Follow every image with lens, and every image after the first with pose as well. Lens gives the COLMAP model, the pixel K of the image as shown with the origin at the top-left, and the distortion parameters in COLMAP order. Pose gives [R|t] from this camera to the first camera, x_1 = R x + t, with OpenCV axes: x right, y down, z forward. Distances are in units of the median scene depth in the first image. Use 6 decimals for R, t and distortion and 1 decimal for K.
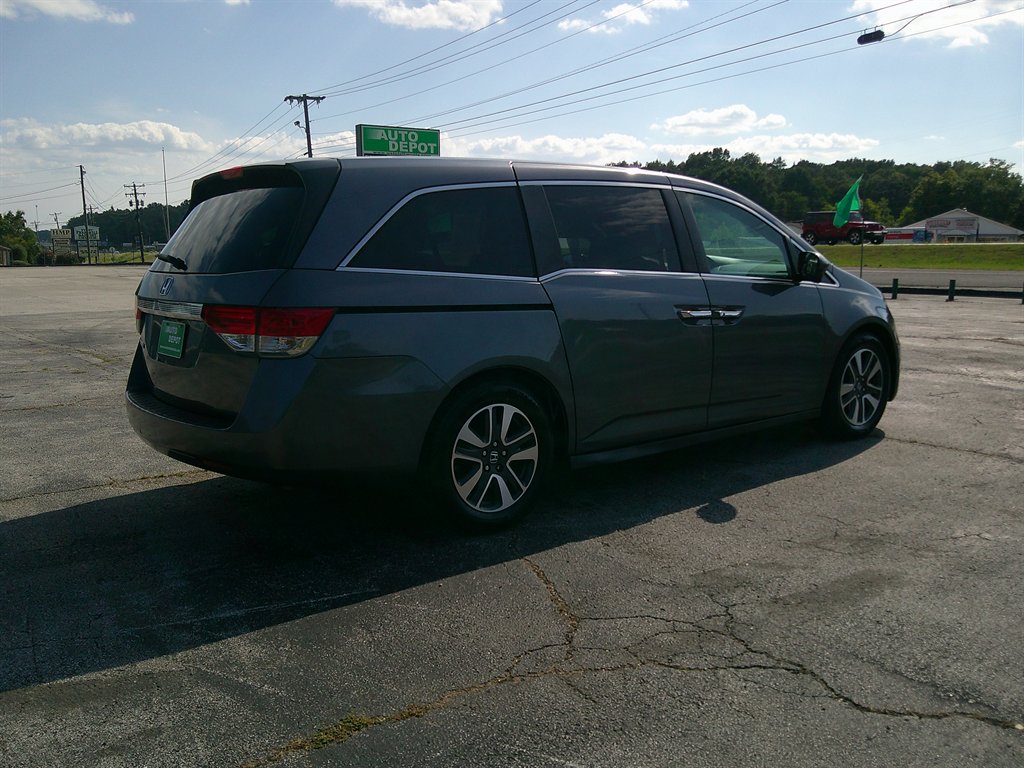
lens RADIAL K [[897.7, 0, 492.6], [0, 897.7, 400.4], [0, 0, 1]] dist [0.016310, -0.075026]
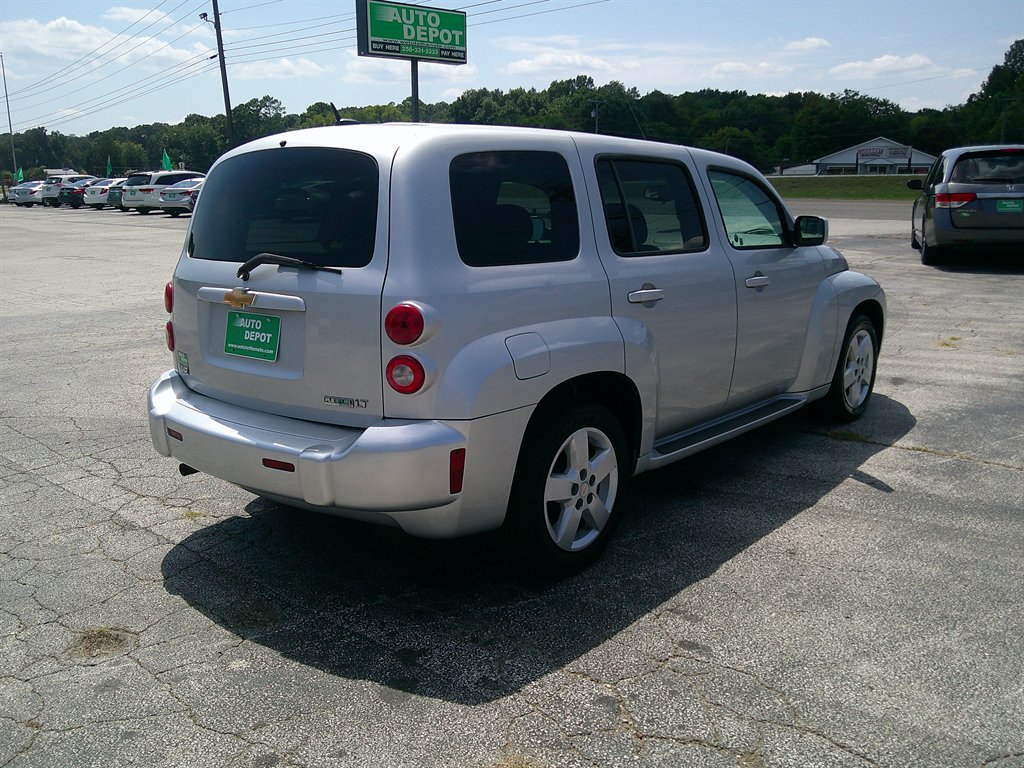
lens RADIAL K [[897.7, 0, 501.2], [0, 897.7, 405.4], [0, 0, 1]] dist [0.016310, -0.075026]
pose [[0.983658, -0.046090, 0.174050, -0.070248], [0.032500, 0.996253, 0.080145, -0.016907], [-0.177092, -0.073179, 0.981470, 0.105688]]
